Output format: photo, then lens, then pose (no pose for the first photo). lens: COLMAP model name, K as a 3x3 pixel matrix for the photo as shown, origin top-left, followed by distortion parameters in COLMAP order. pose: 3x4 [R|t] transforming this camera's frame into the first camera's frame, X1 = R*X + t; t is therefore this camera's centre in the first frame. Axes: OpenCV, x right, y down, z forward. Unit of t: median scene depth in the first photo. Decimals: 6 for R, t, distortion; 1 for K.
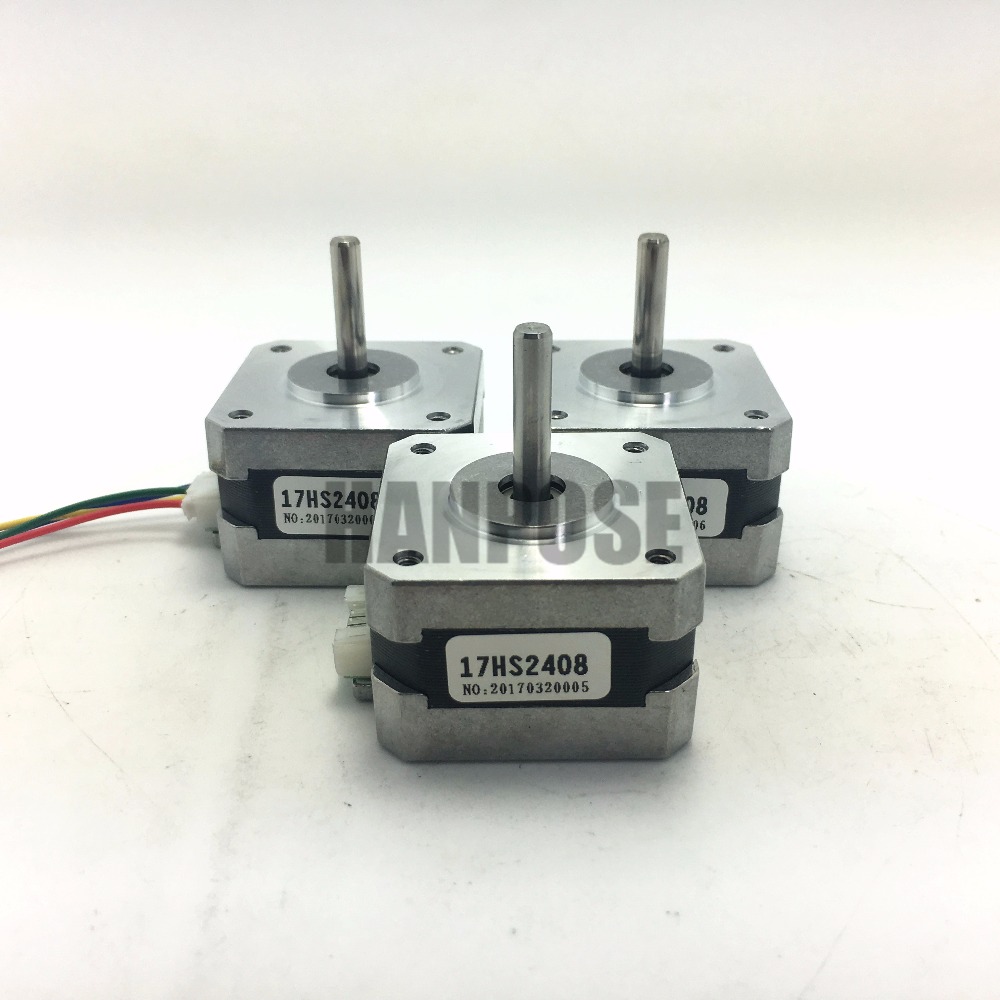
lens RADIAL K [[1165.2, 0, 500.0], [0, 1165.2, 500.0], [0, 0, 1]] dist [-0.022733, 0.004404]
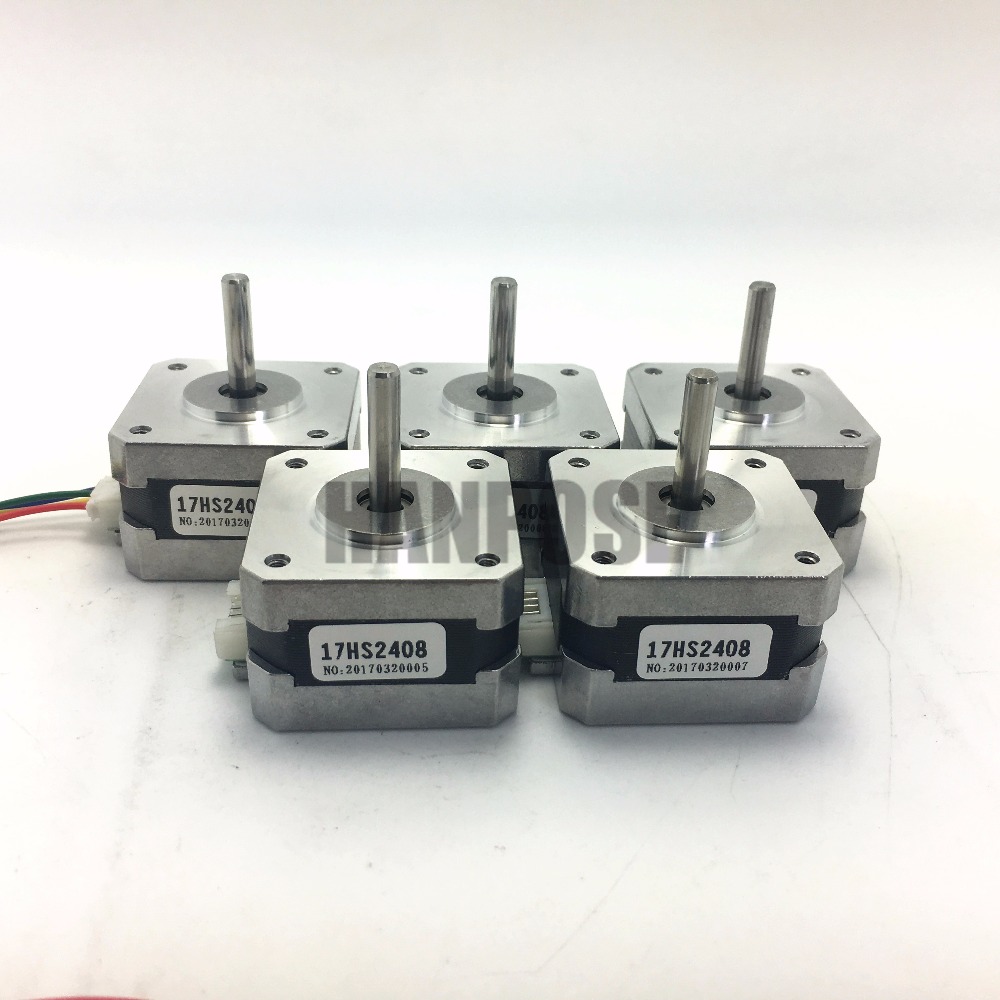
lens RADIAL K [[1202.0, 0, 497.2], [0, 1202.0, 474.3], [0, 0, 1]] dist [-0.009812, 0.014852]
pose [[0.997921, 0.006186, 0.064158, 0.064809], [-0.005555, 0.999934, -0.010014, -0.028065], [-0.064216, 0.009636, 0.997889, -0.249754]]
